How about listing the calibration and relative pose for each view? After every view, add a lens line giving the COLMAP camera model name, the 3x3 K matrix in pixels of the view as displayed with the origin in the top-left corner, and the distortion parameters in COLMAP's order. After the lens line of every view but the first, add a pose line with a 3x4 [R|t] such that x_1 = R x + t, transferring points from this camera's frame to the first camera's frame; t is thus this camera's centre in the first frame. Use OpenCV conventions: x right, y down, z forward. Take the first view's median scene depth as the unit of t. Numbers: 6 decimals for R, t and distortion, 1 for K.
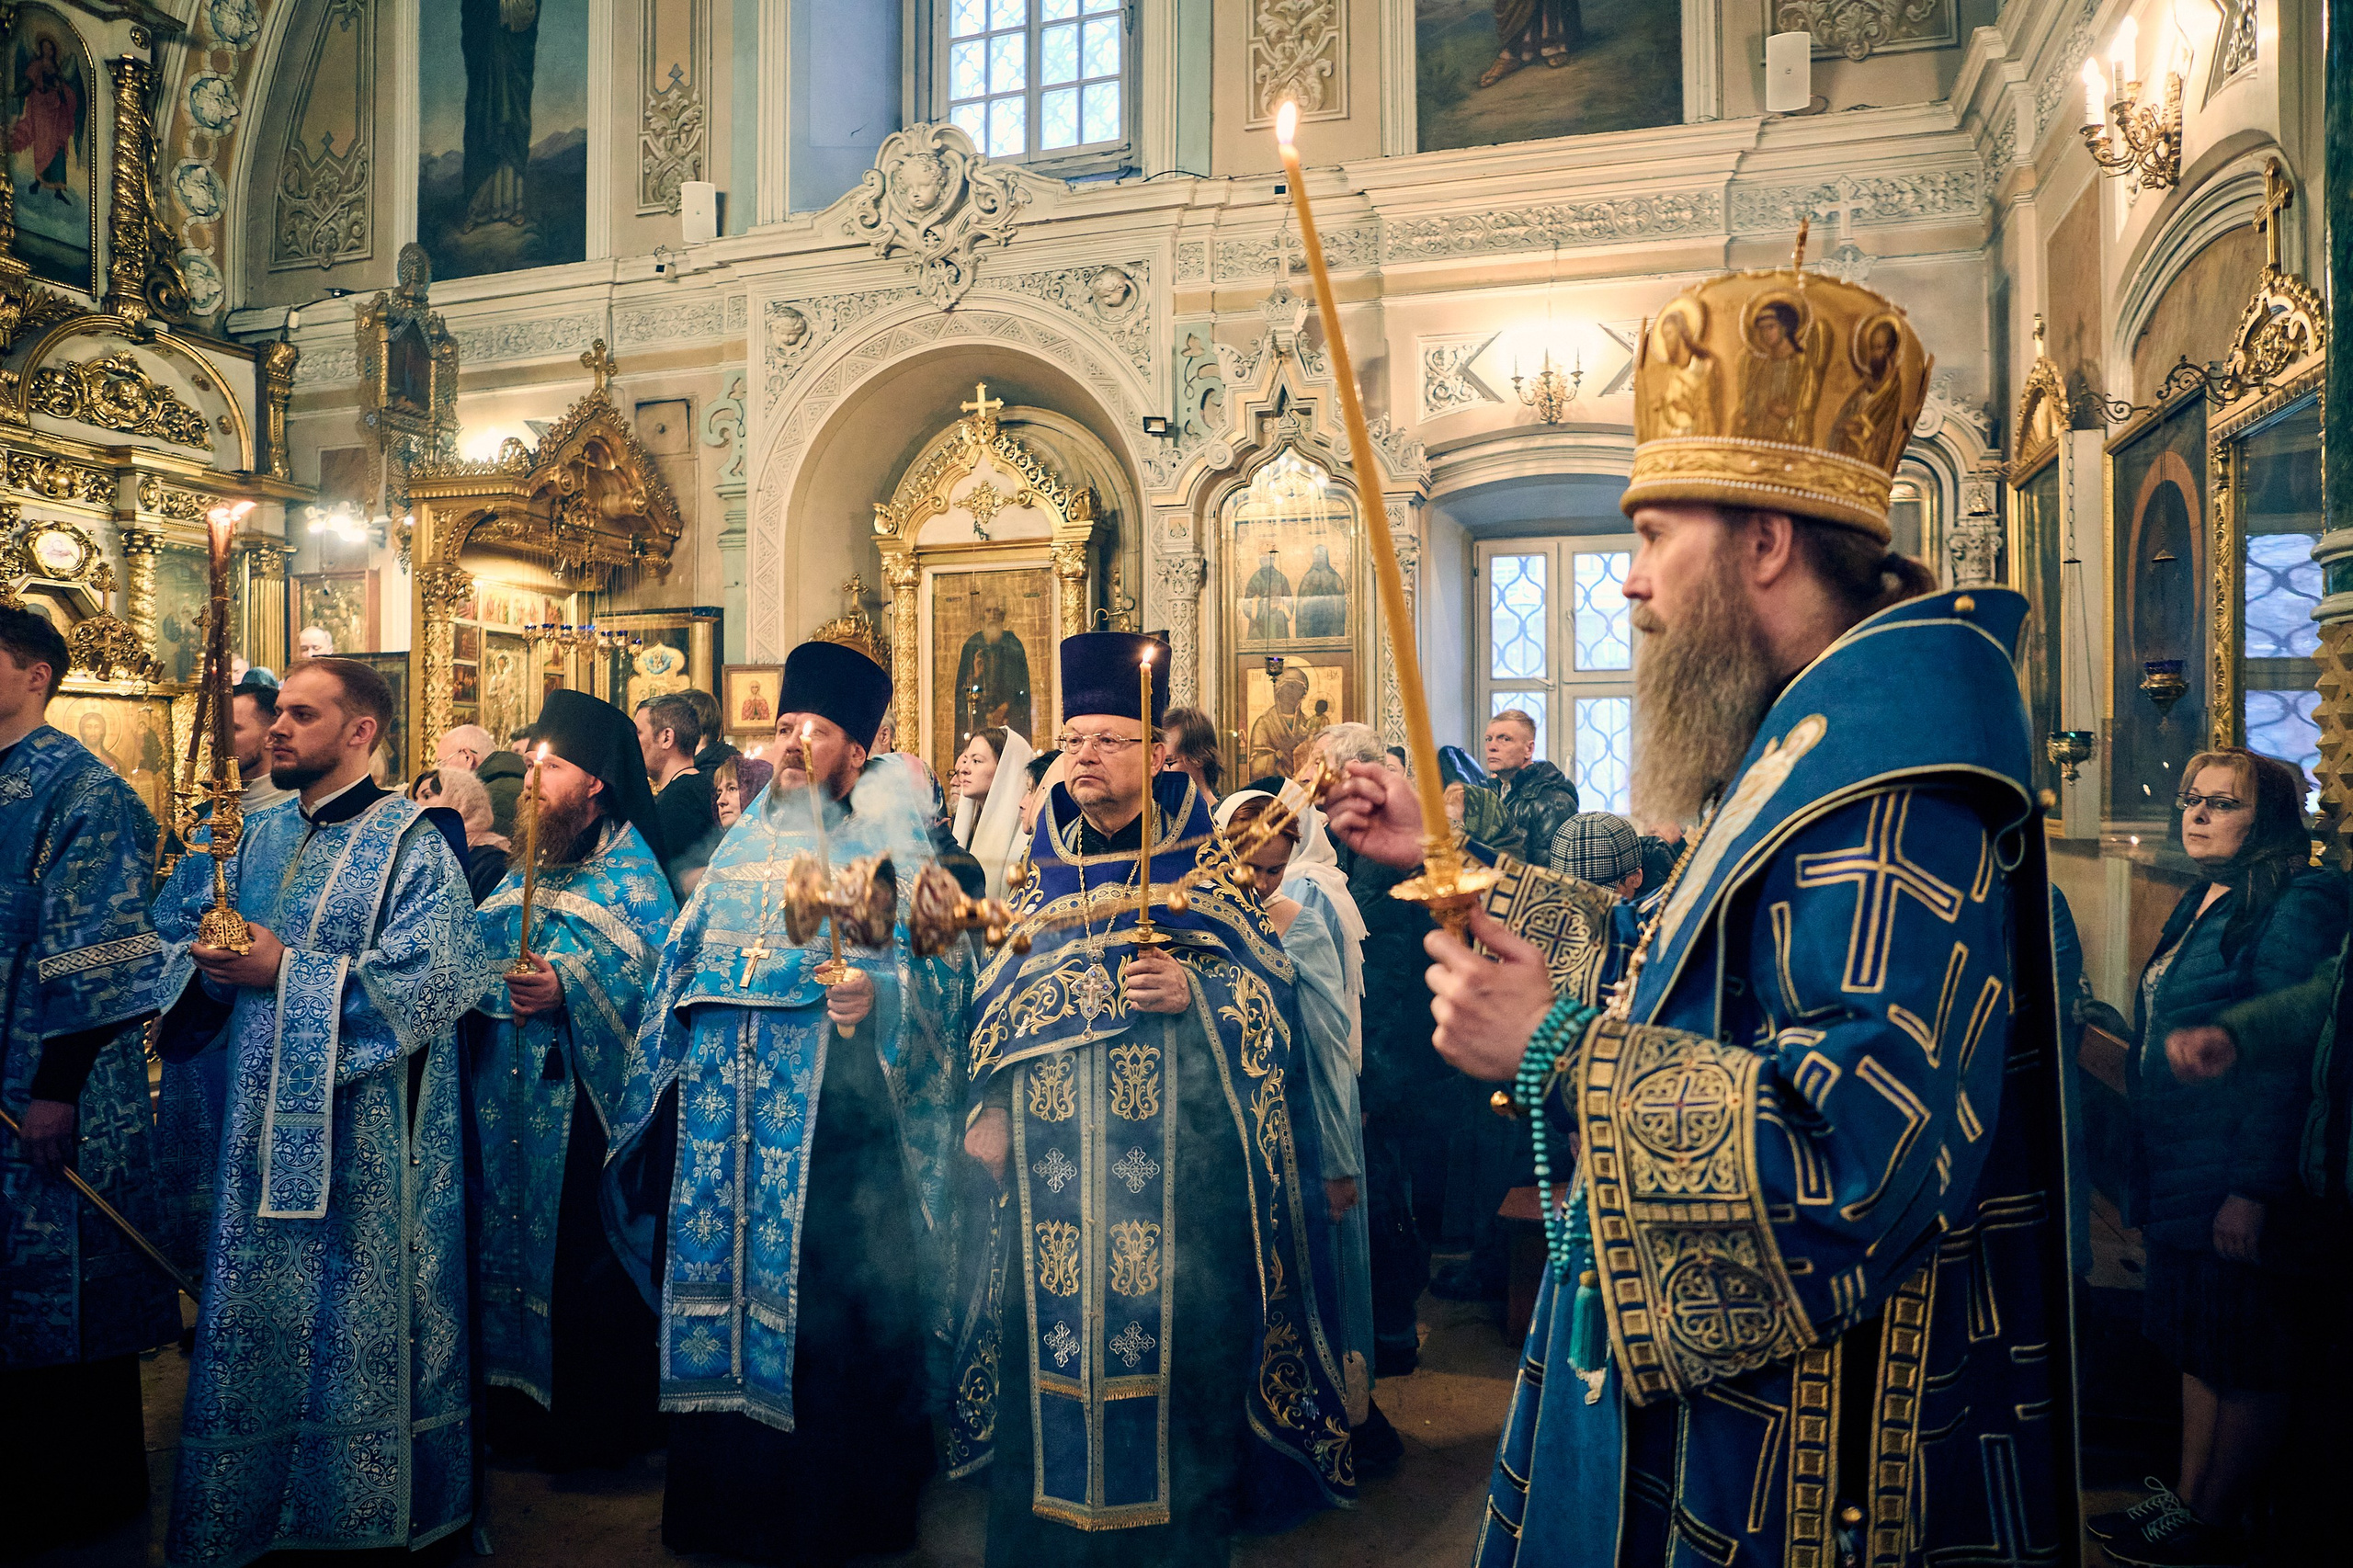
lens RADIAL K [[1637.4, 0, 1187.1], [0, 1637.4, 785.2], [0, 0, 1]] dist [-0.091096, 0.079658]
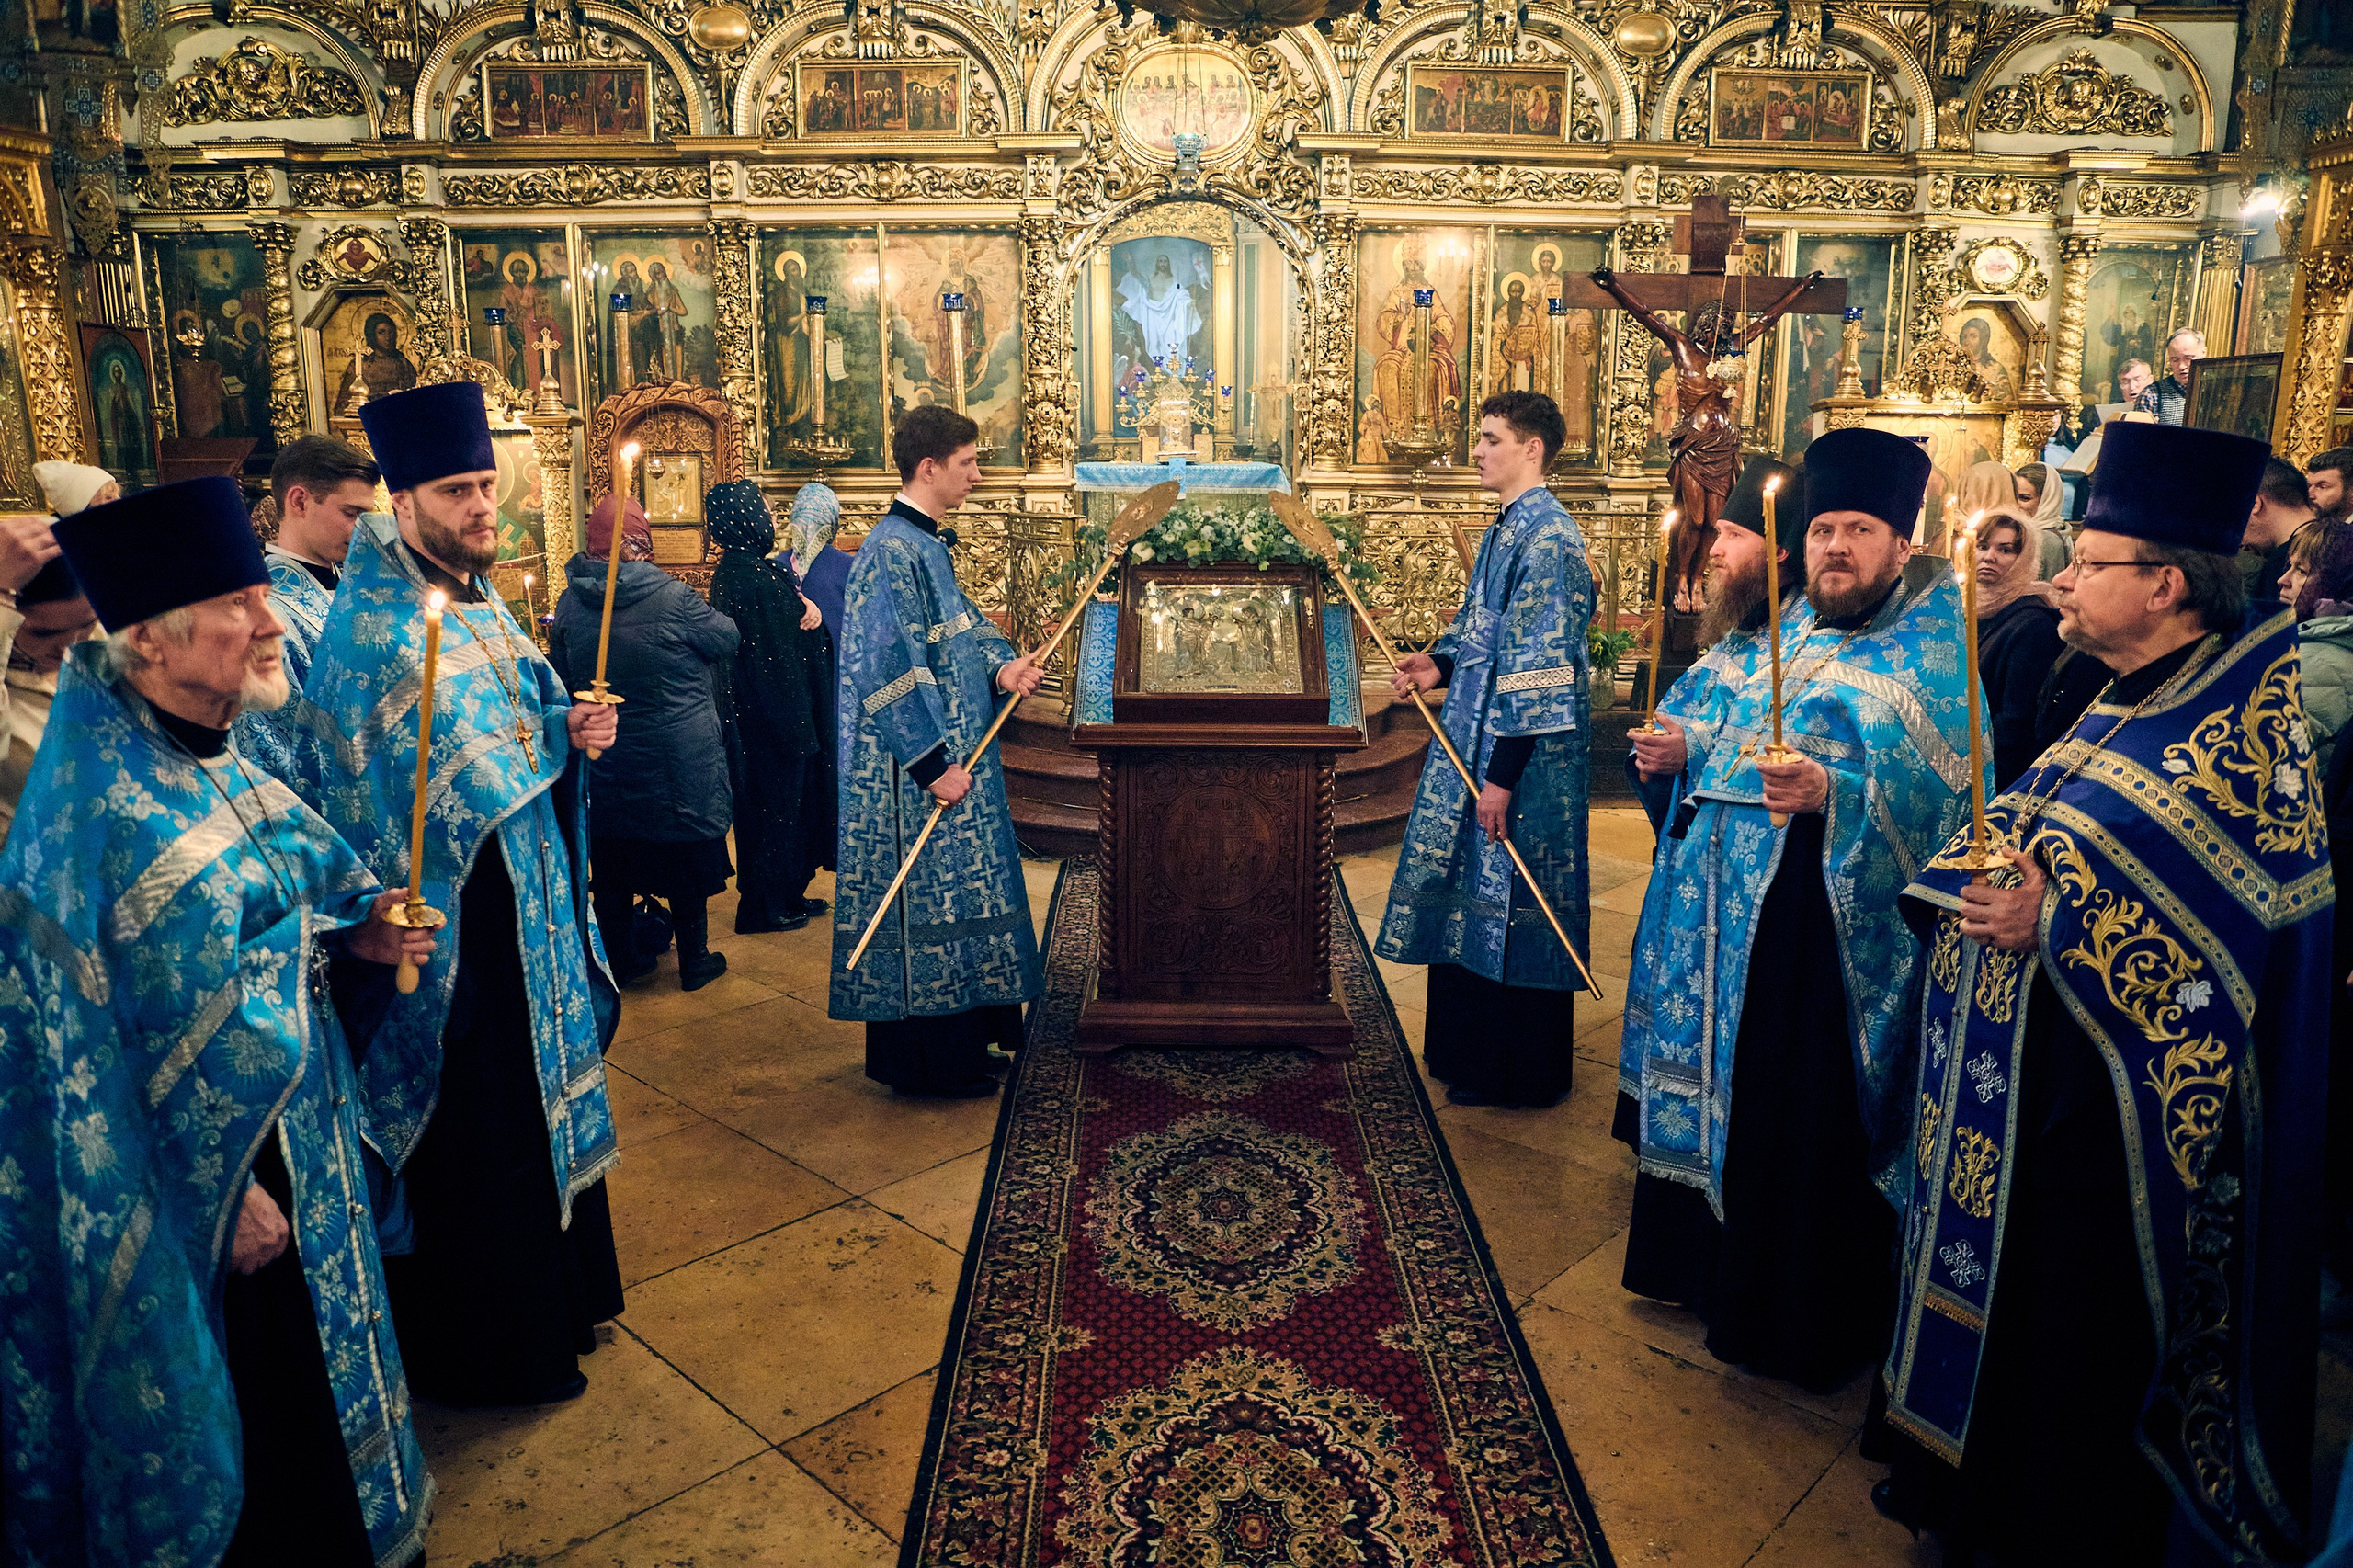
lens RADIAL K [[1696.4, 0, 1185.1], [0, 1696.4, 793.4], [0, 0, 1]] dist [-0.104636, 0.088650]
pose [[0.354231, 0.190518, -0.915545, 0.163492], [-0.000035, 0.979030, 0.203715, -0.027246], [0.935158, -0.072130, 0.346810, 0.090848]]
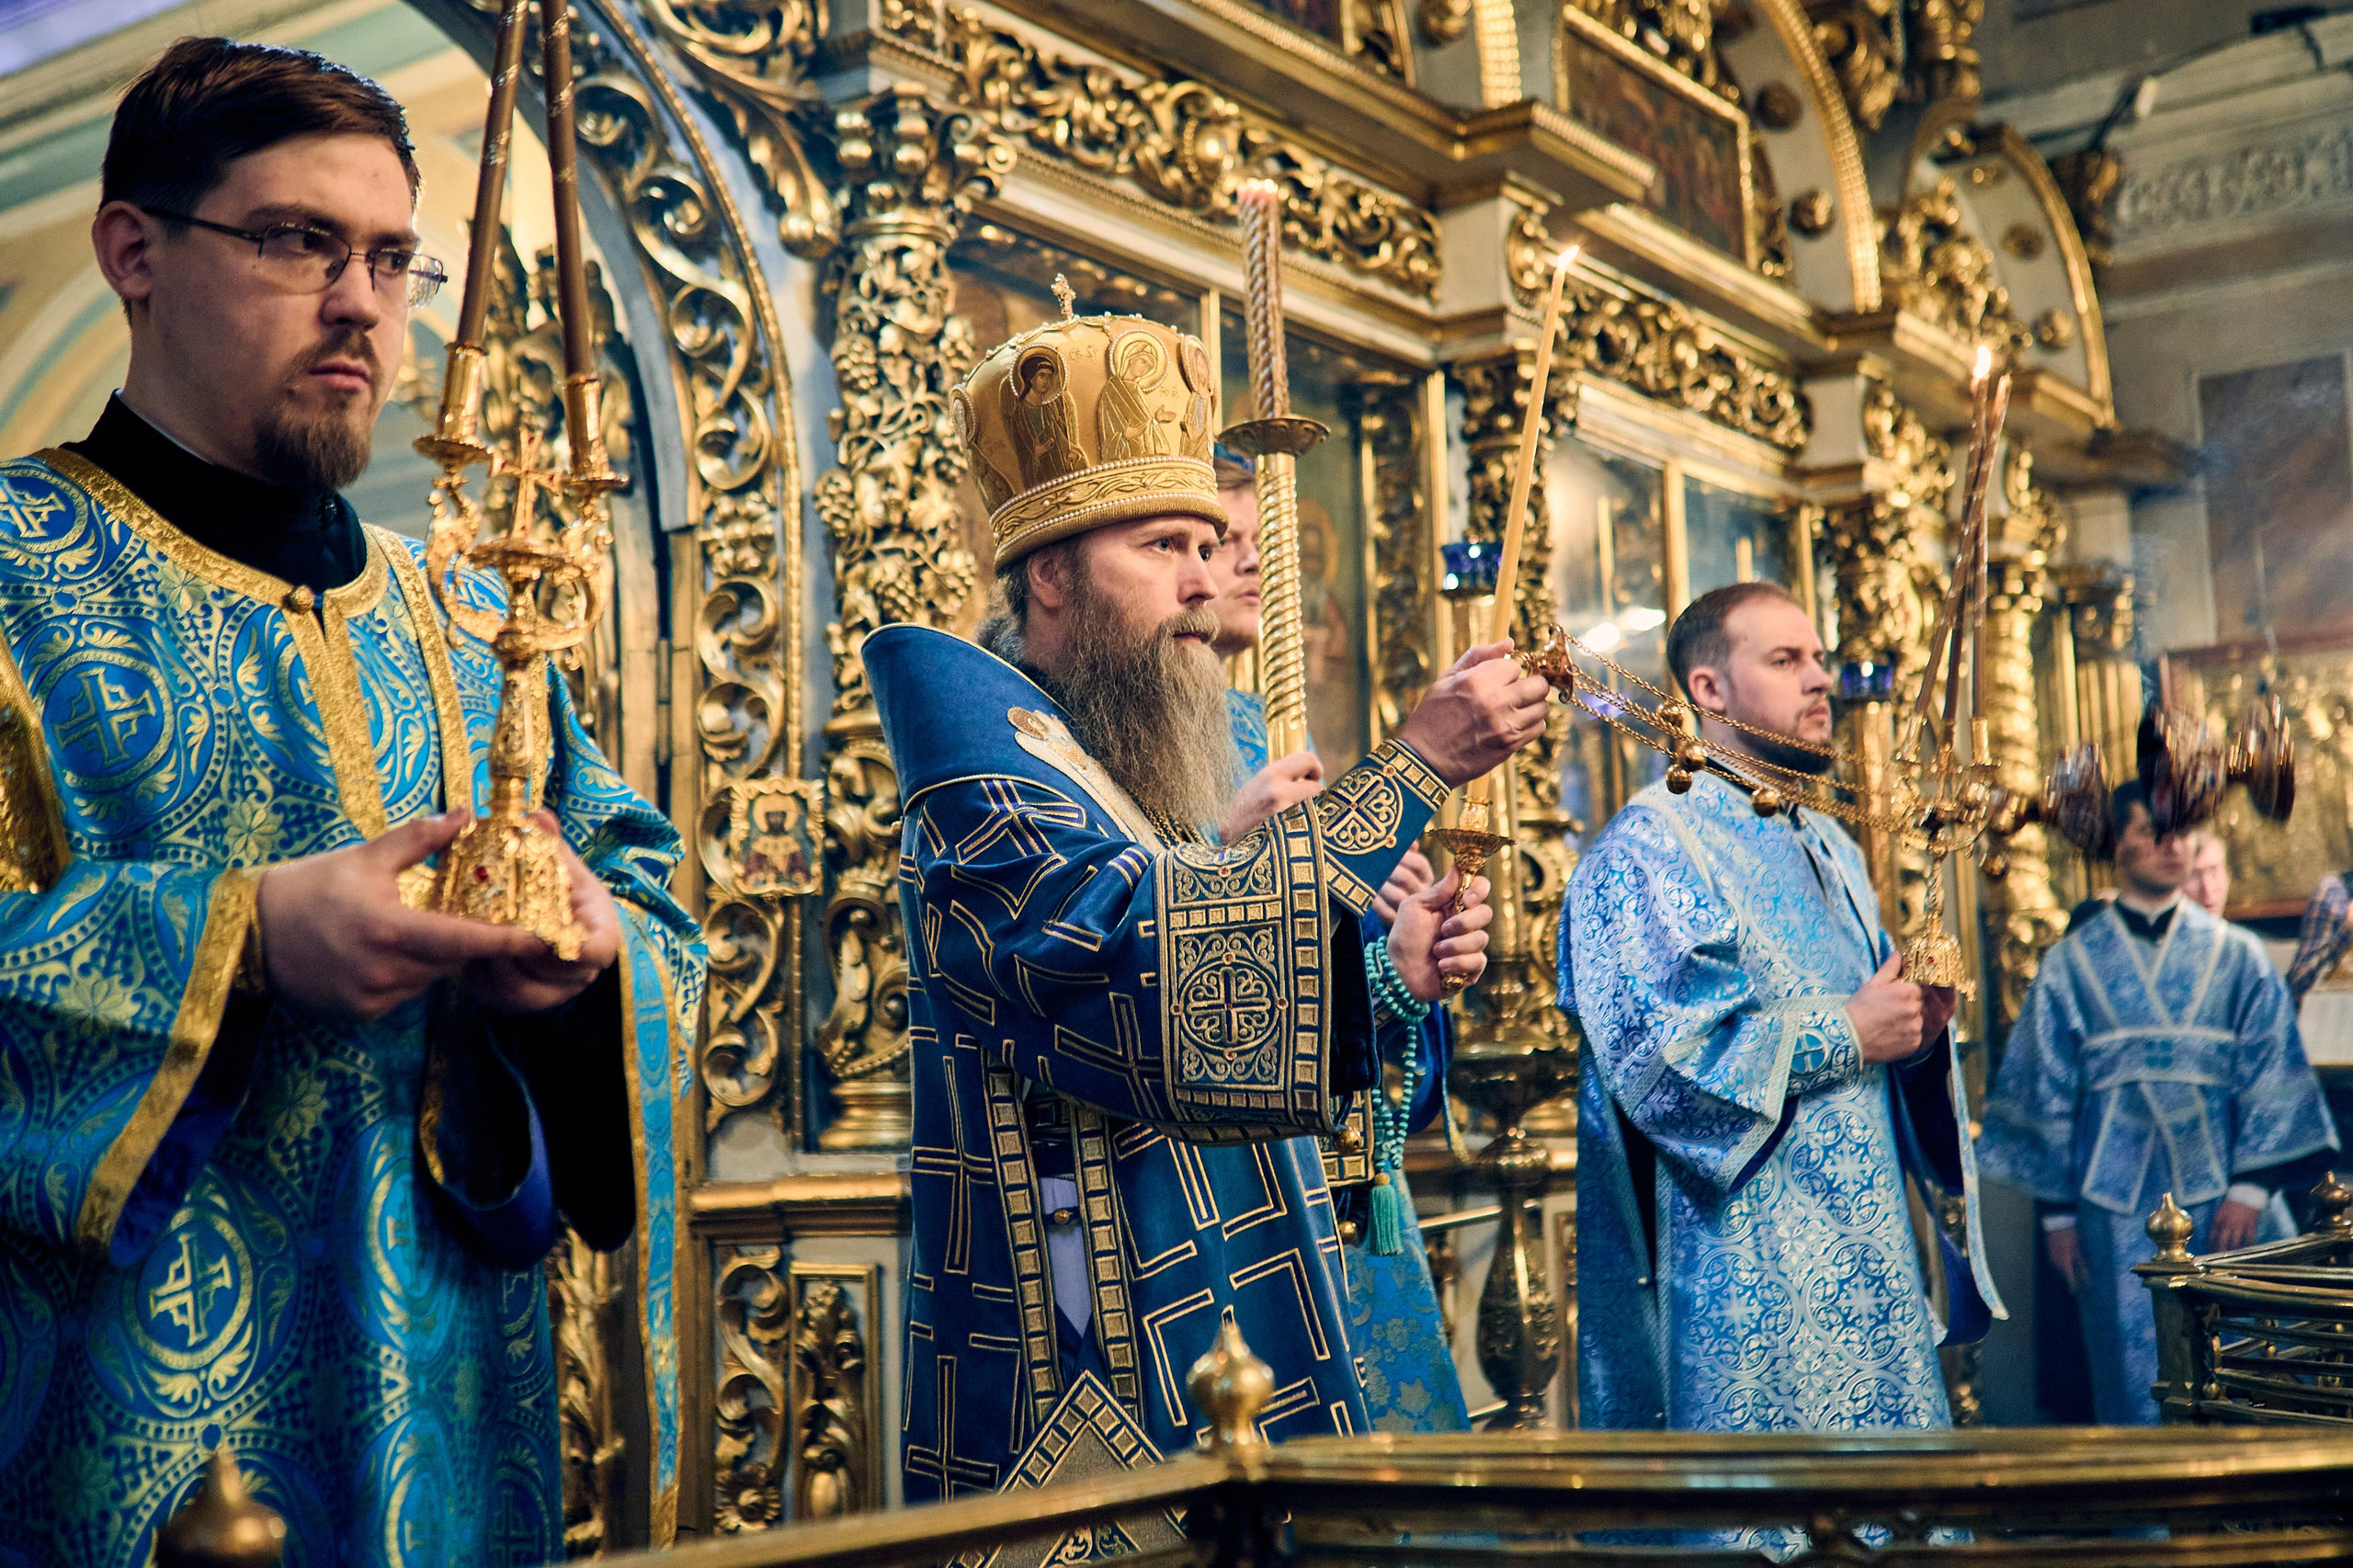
lens RADIAL K [[2980.8, 0, 1181.1], [0, 2980.8, 761.3], [0, 0, 1]] dist [-0.018295, -0.015339]
pose [[0.961470, -0.078550, -0.263448, -0.672981], [0.045797, 0.990685, -0.128245, -0.006749], [0.271068, 0.111238, 0.956111, 0.145395]]
